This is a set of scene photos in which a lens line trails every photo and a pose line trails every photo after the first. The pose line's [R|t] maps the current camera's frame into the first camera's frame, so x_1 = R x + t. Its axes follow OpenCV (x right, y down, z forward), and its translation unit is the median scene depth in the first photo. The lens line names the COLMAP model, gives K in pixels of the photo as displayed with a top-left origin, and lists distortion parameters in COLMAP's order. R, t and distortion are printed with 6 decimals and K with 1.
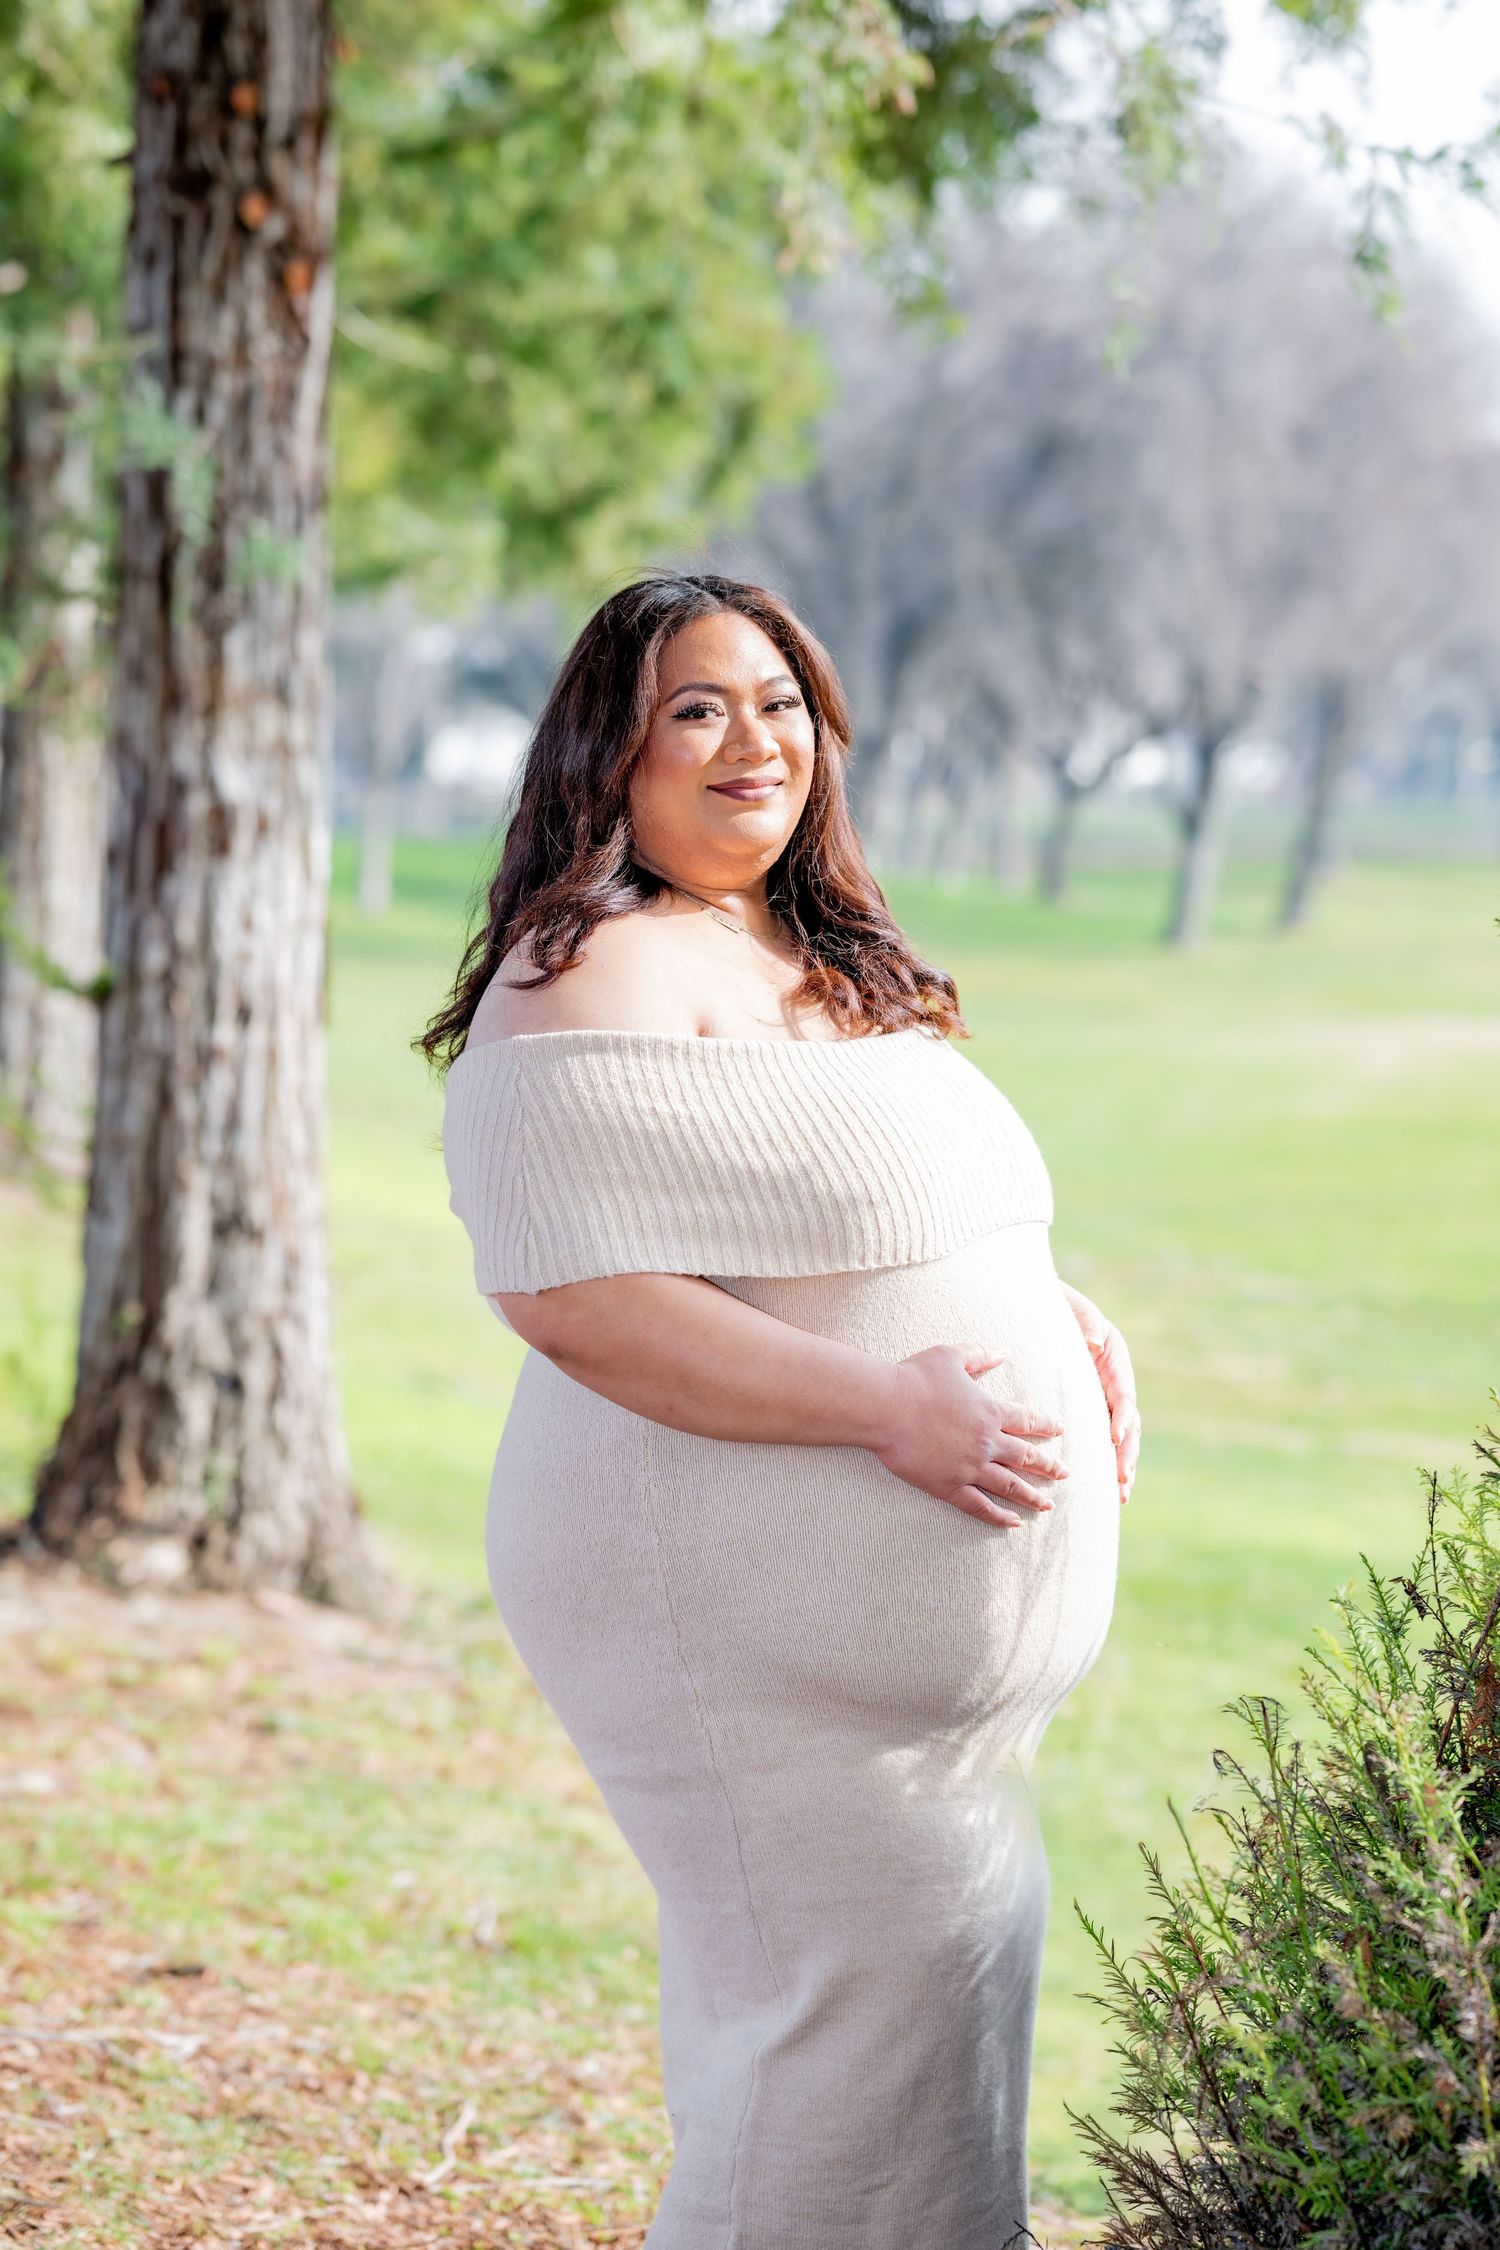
lens RADIAL K [[5766.6, 0, 746.4], [0, 5766.6, 1058.5], [0, 0, 1]] dist [-0.008405, -0.048586]
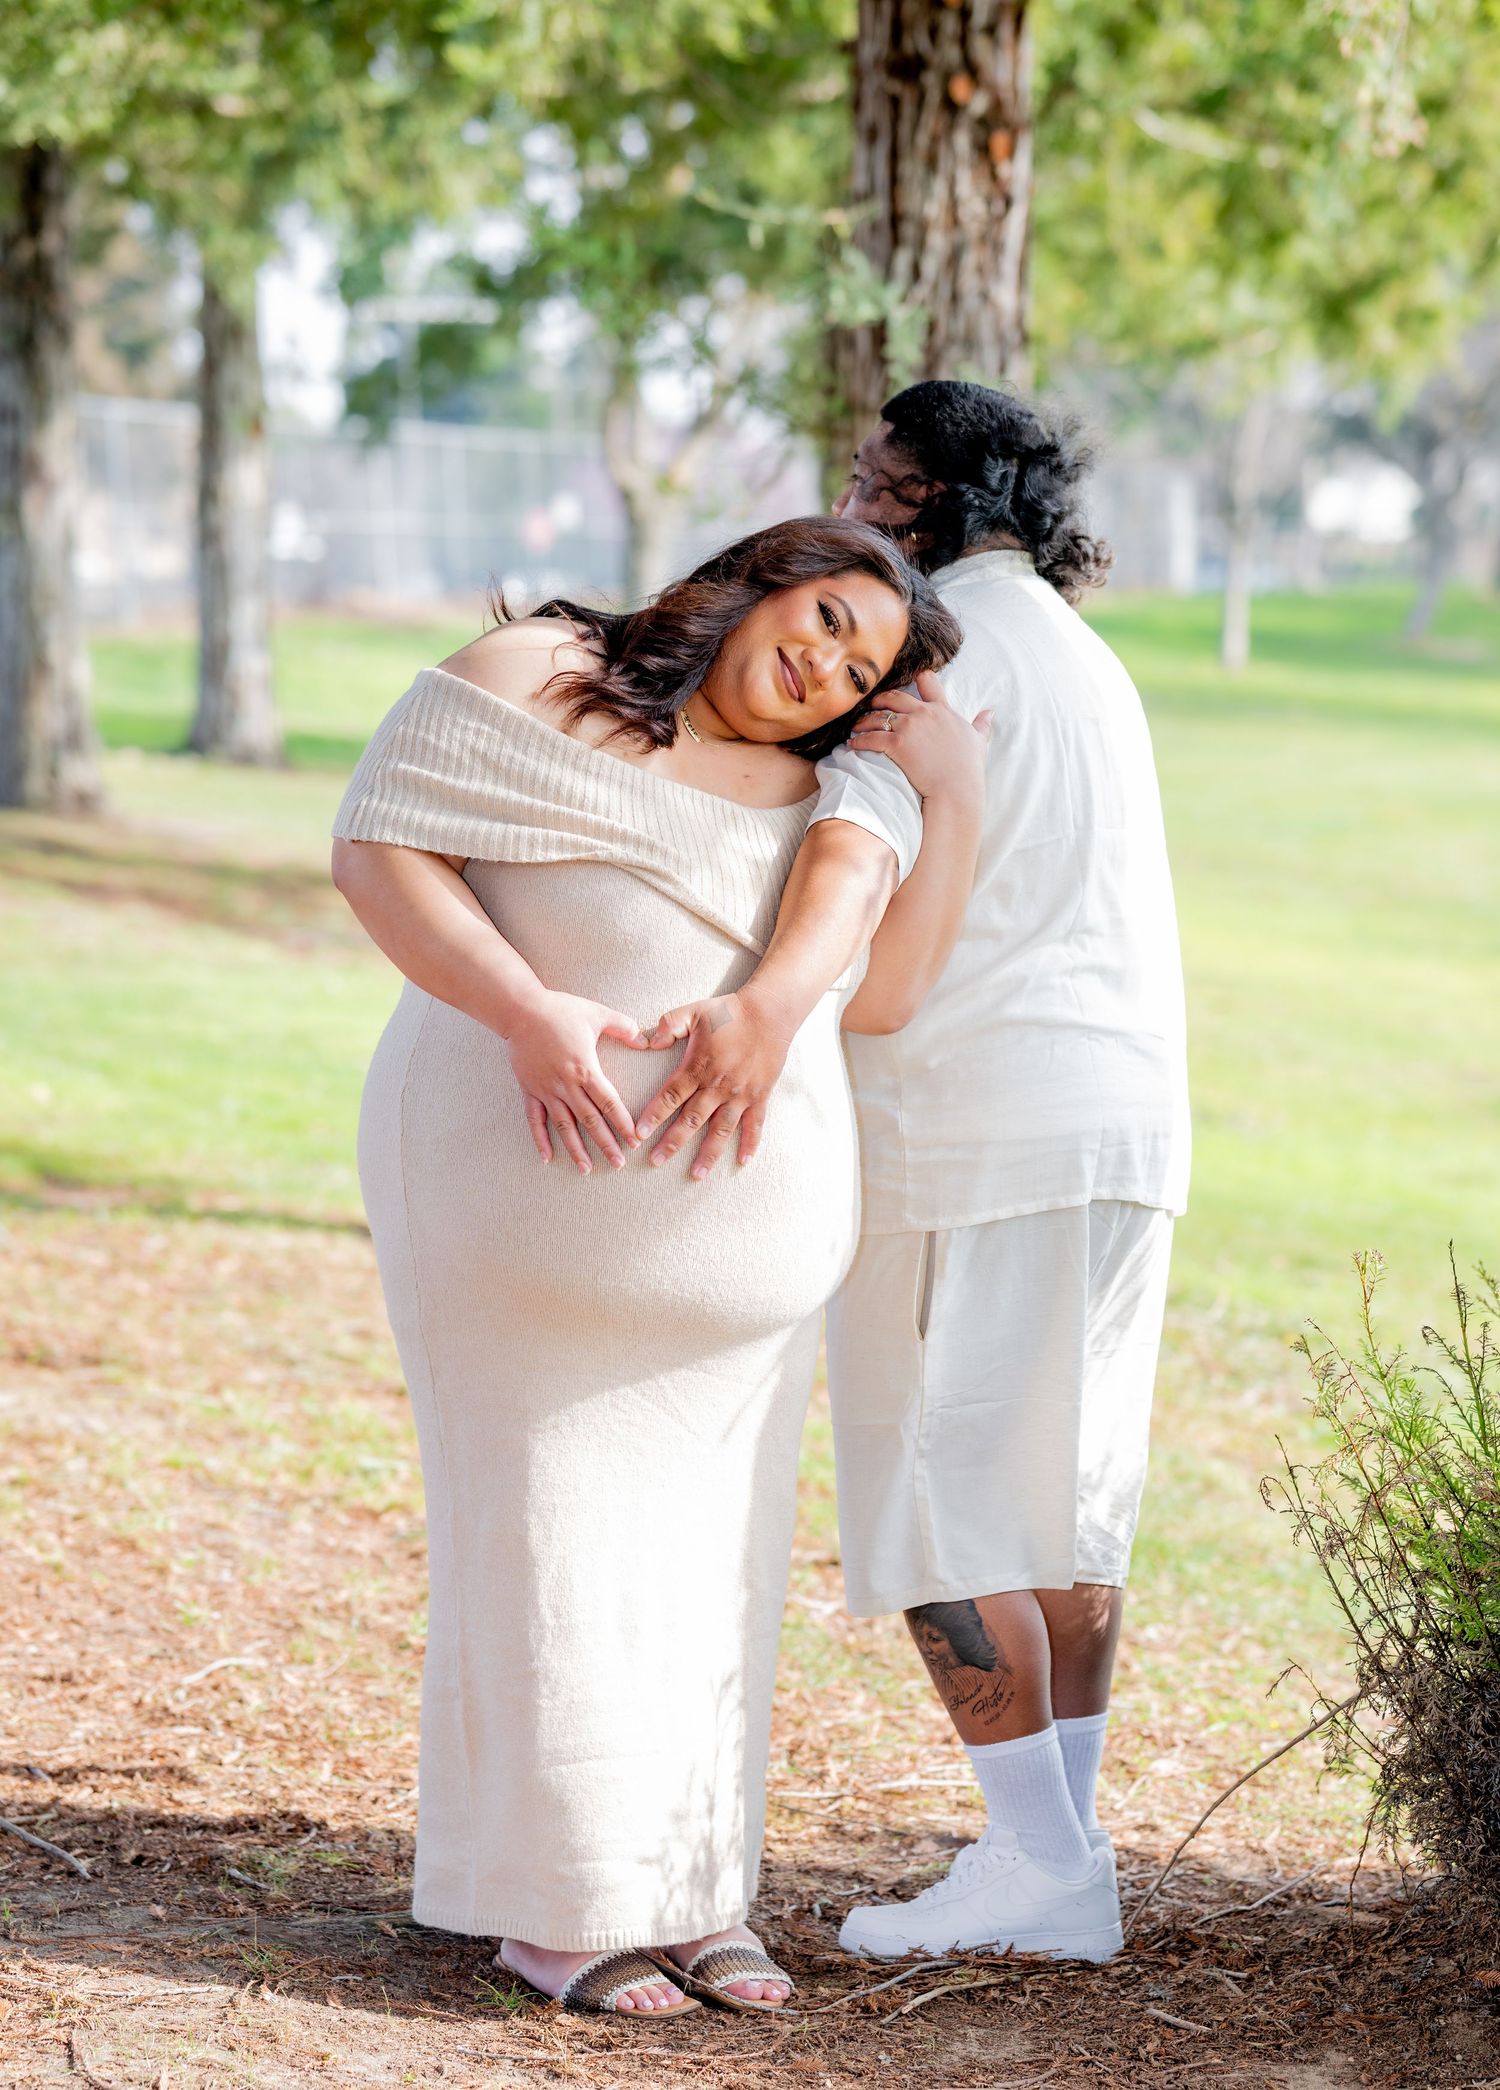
lens RADIAL K [[6477.9, 0, 750.0], [0, 6477.9, 1045.0], [0, 0, 1]] dist [0.069314, -0.628065]
pose [[0.985707, -0.005970, -0.168365, 0.109633], [0.012402, 0.999232, 0.037178, -0.006414], [0.168014, -0.038734, 0.985023, -0.352732]]
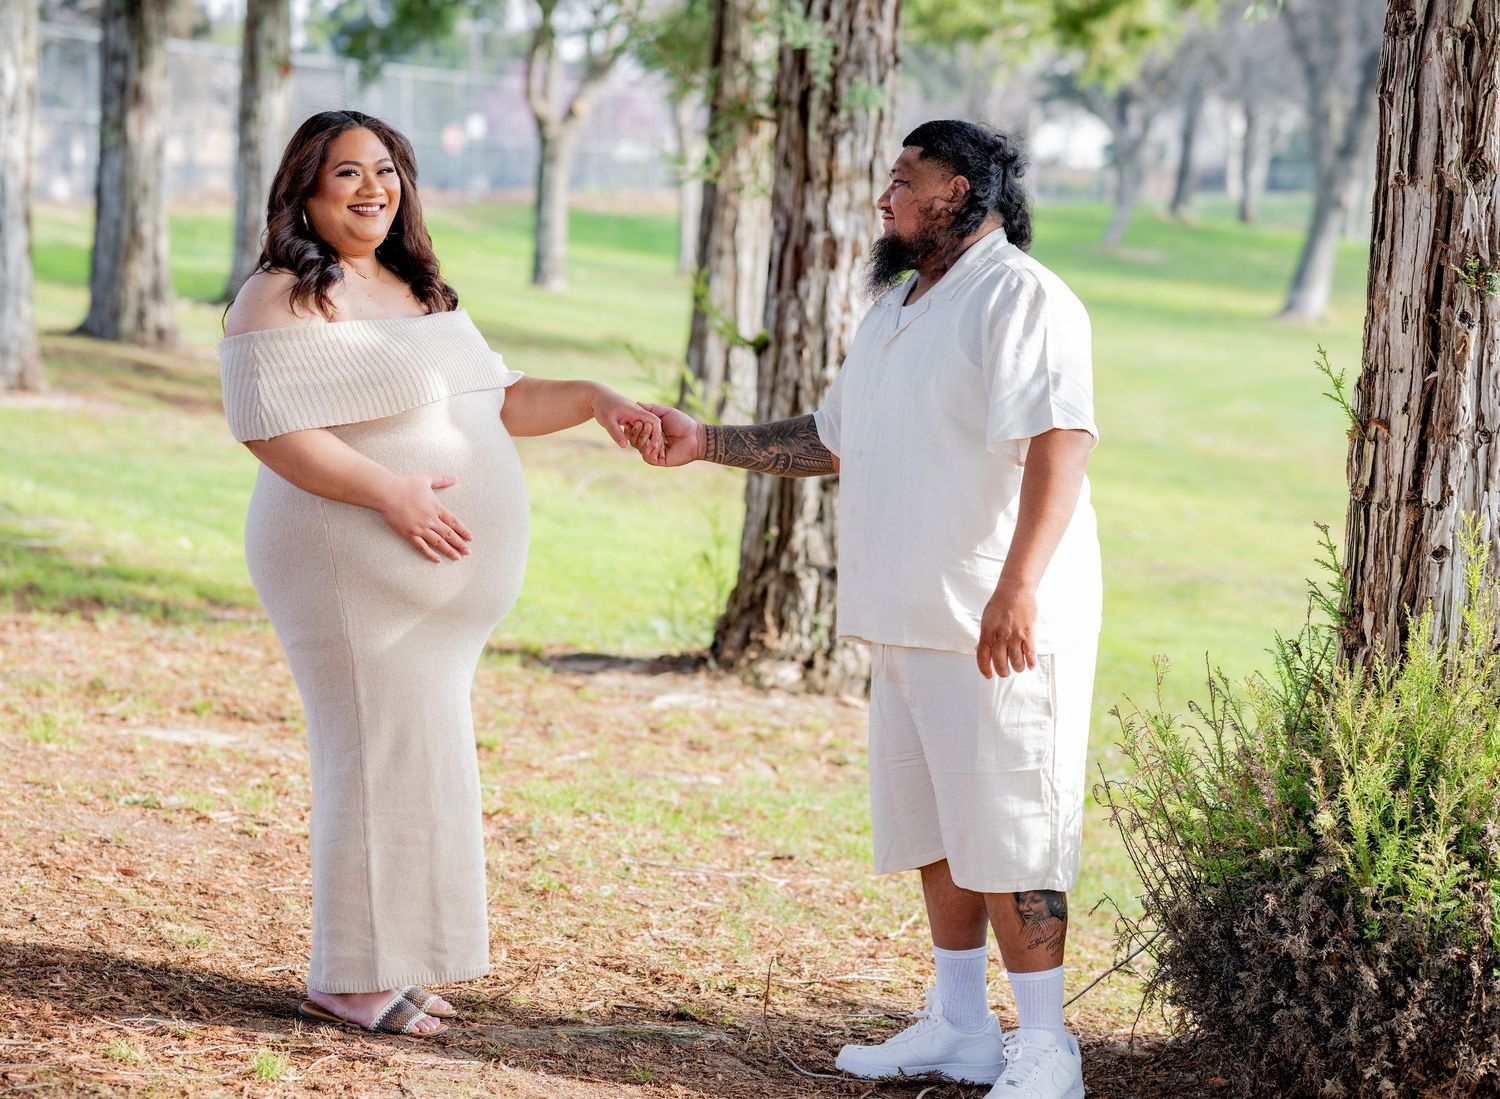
lens RADIAL K [[5505.1, 0, 609.2], [0, 5505.1, 441.9], [0, 0, 1]] dist [0.147878, -0.943122]
pose [[0.989040, 0.027412, -0.145083, 0.101718], [-0.024840, 0.999501, 0.019509, -0.016701], [0.145545, -0.015692, 0.989227, -0.780265]]
